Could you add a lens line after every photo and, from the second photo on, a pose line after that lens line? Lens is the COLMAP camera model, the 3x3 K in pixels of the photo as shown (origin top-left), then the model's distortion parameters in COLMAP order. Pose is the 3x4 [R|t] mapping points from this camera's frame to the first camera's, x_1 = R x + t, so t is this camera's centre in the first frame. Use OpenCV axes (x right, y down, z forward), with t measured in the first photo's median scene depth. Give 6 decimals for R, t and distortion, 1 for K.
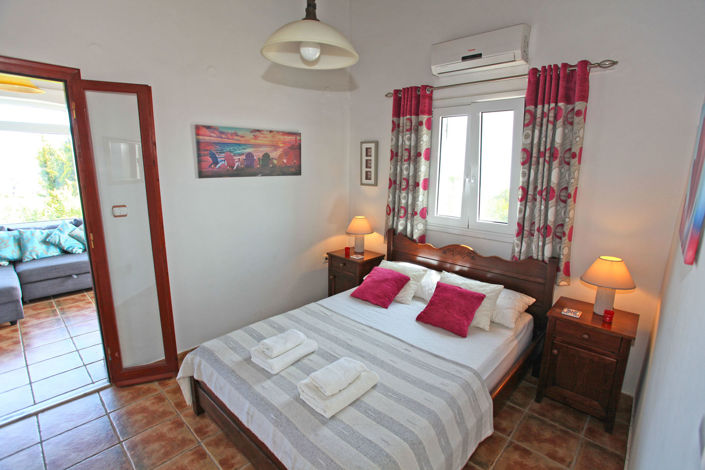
lens RADIAL K [[335.6, 0, 352.5], [0, 335.6, 235.0], [0, 0, 1]] dist [-0.078084, 0.058800]
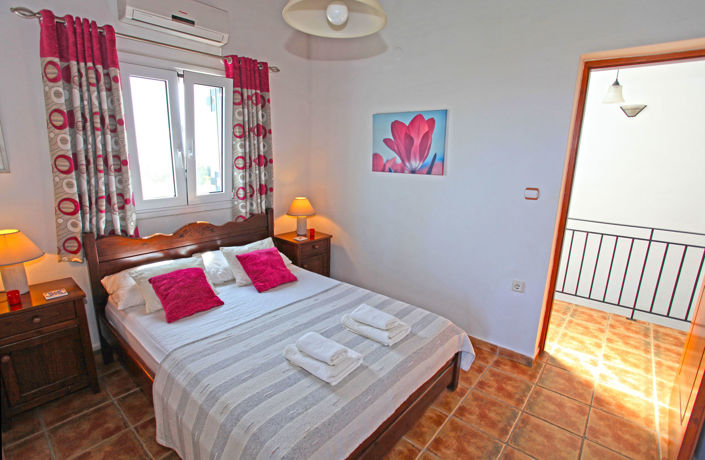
lens RADIAL K [[347.9, 0, 351.9], [0, 347.9, 242.0], [0, 0, 1]] dist [-0.049288, 0.000723]
pose [[-0.038587, -0.290142, 0.956205, -0.754497], [0.163028, 0.942269, 0.292492, -0.152849], [-0.985867, 0.167174, 0.010942, 0.630826]]
